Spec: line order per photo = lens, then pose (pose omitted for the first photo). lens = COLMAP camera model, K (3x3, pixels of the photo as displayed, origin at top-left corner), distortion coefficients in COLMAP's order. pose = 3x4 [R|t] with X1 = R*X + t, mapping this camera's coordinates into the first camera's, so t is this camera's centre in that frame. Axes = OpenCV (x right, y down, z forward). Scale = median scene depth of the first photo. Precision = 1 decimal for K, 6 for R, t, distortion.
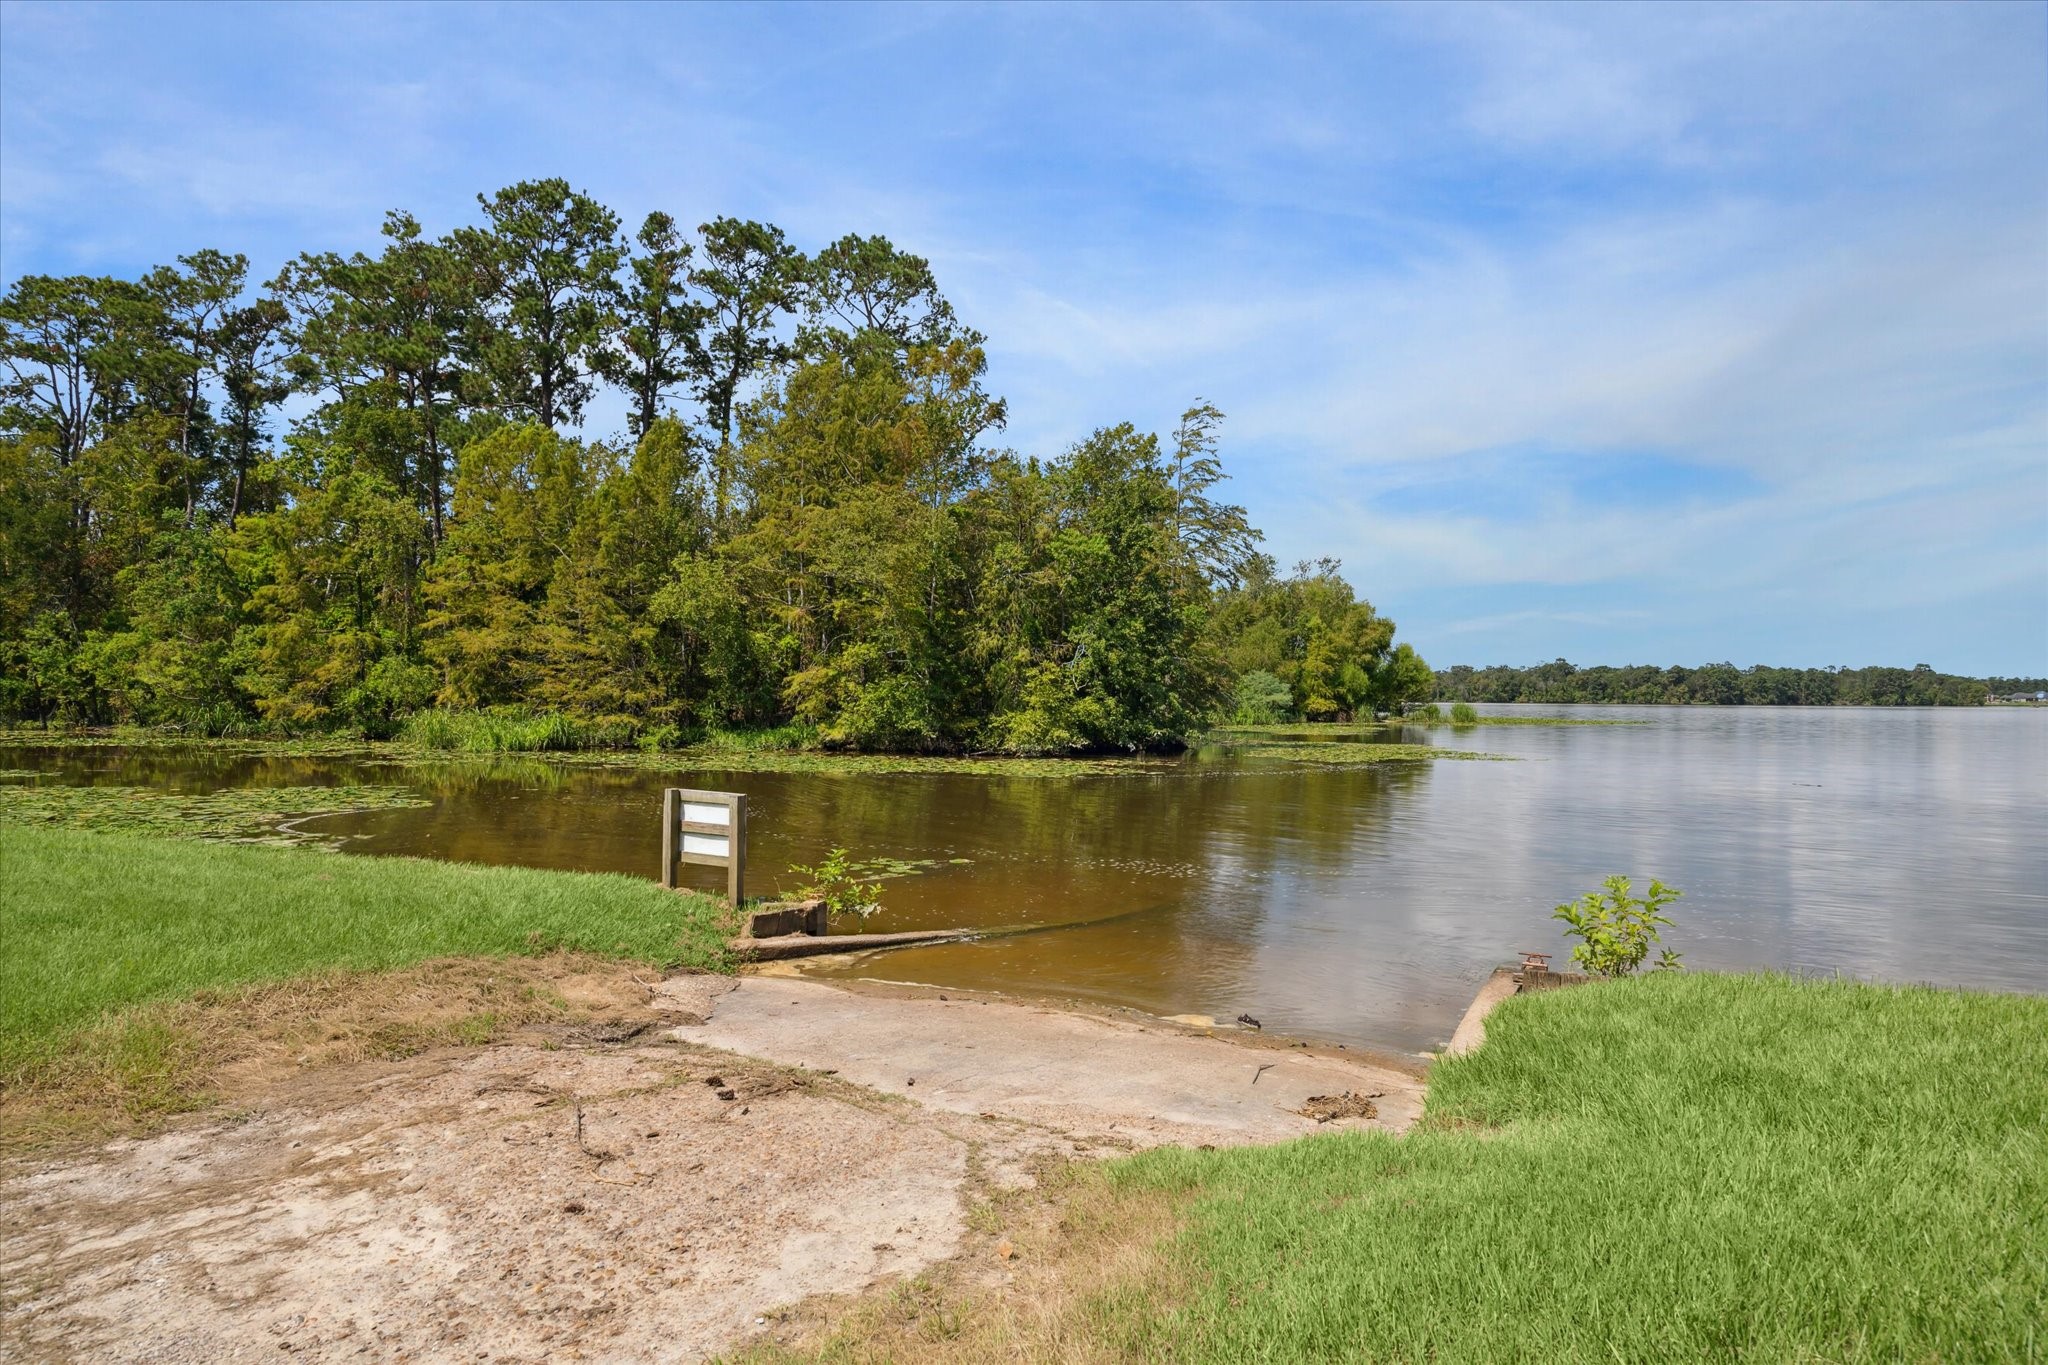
lens RADIAL K [[774.4, 0, 1017.4], [0, 774.4, 689.5], [0, 0, 1]] dist [-0.000490, 0.000027]
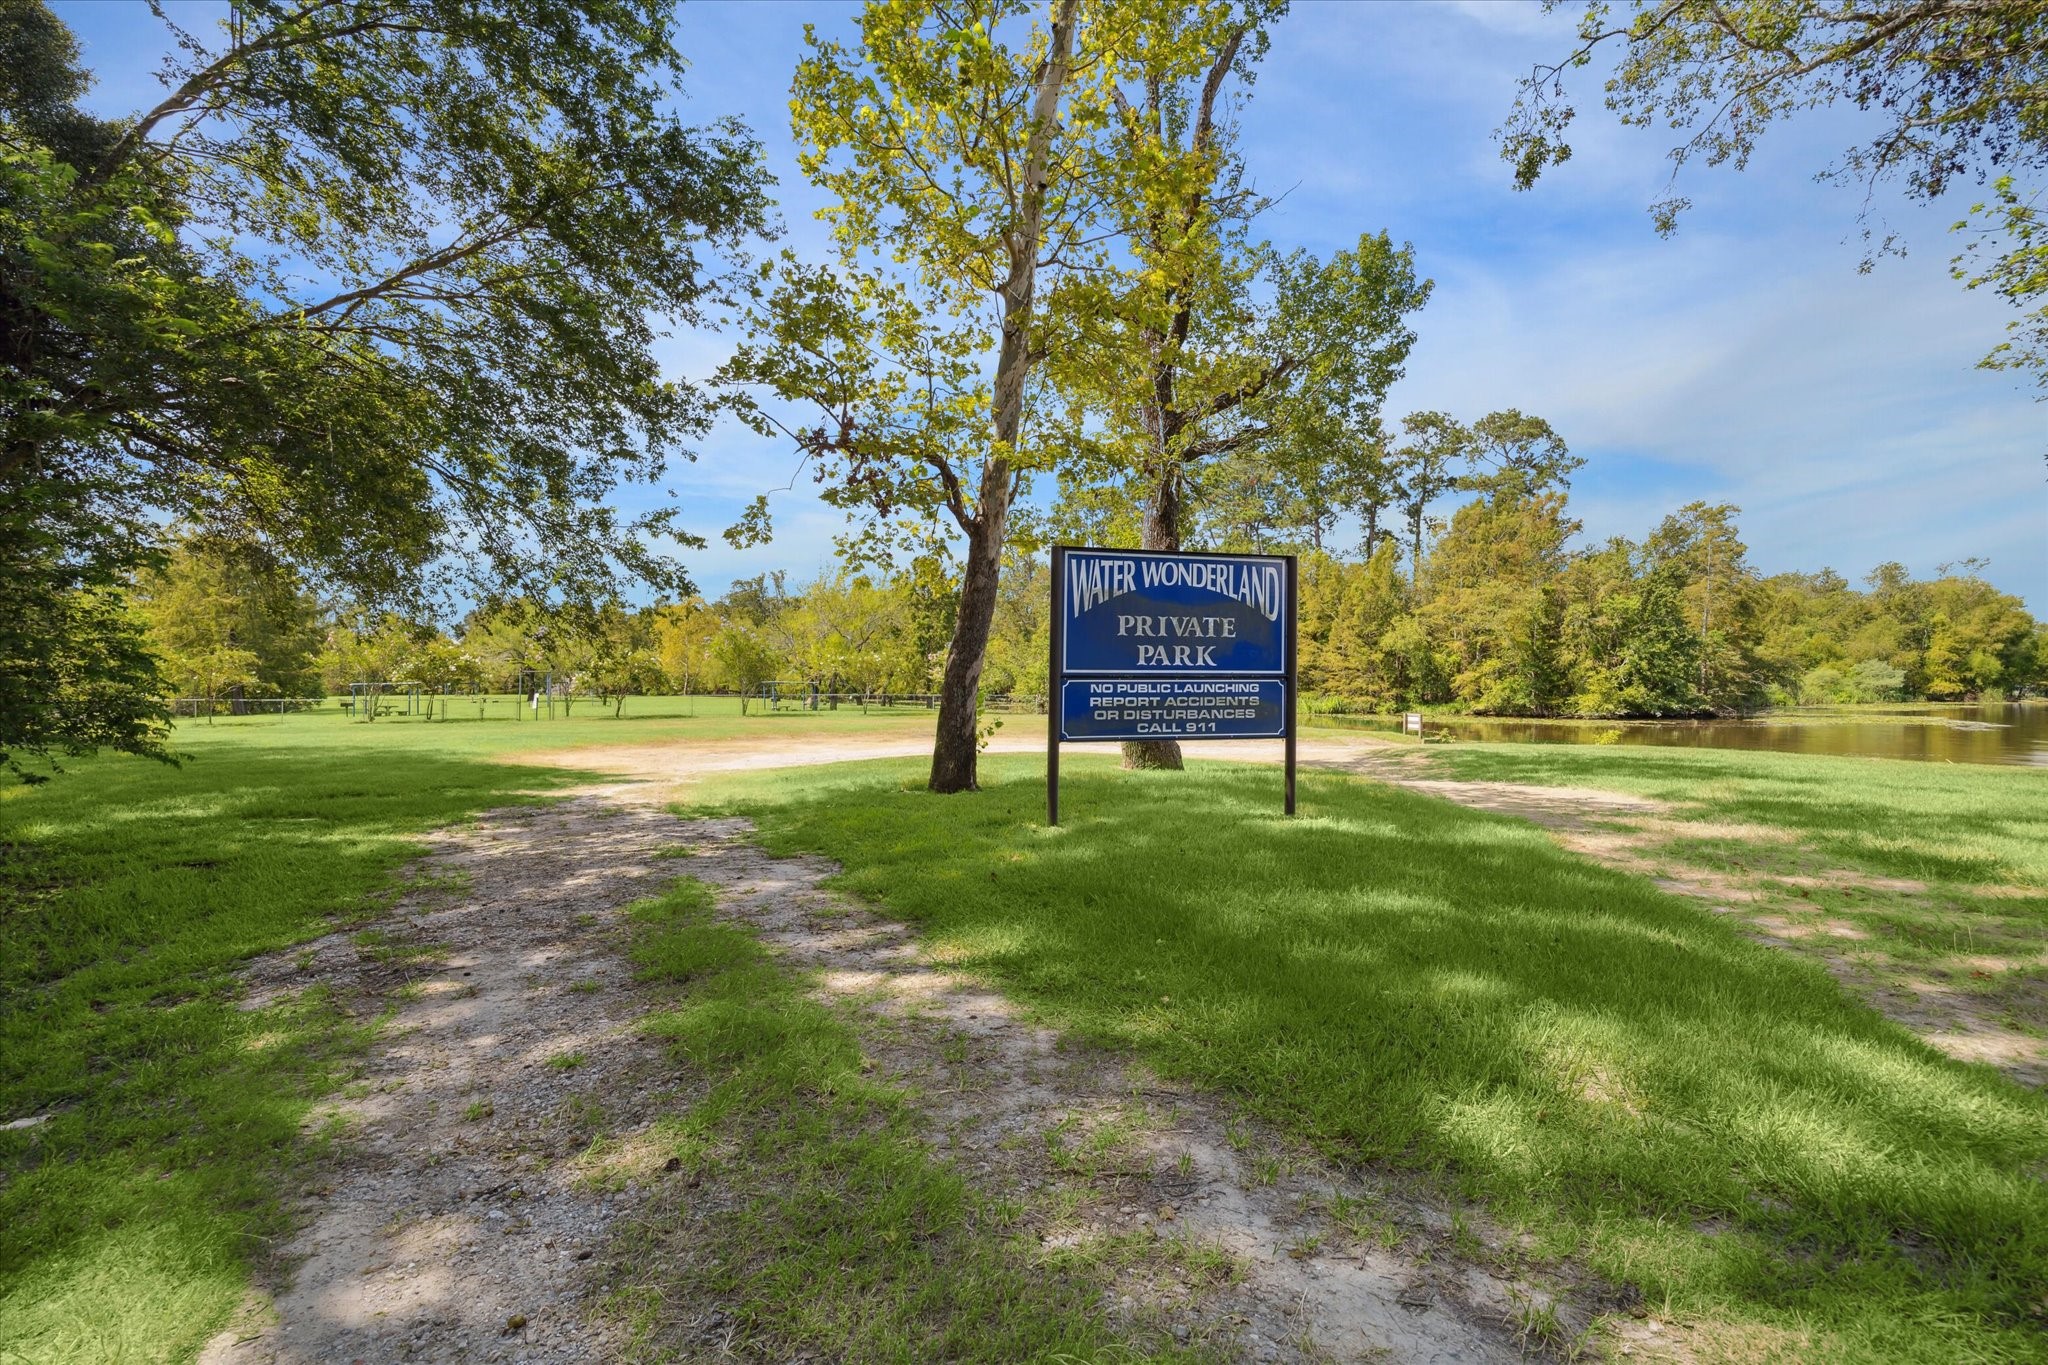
lens RADIAL K [[774.4, 0, 1017.4], [0, 774.4, 689.5], [0, 0, 1]] dist [-0.000490, 0.000027]
pose [[0.662064, -0.009052, -0.749393, 0.400144], [0.027172, 0.999560, 0.011932, -0.035131], [0.748955, -0.028263, 0.662018, -1.021290]]
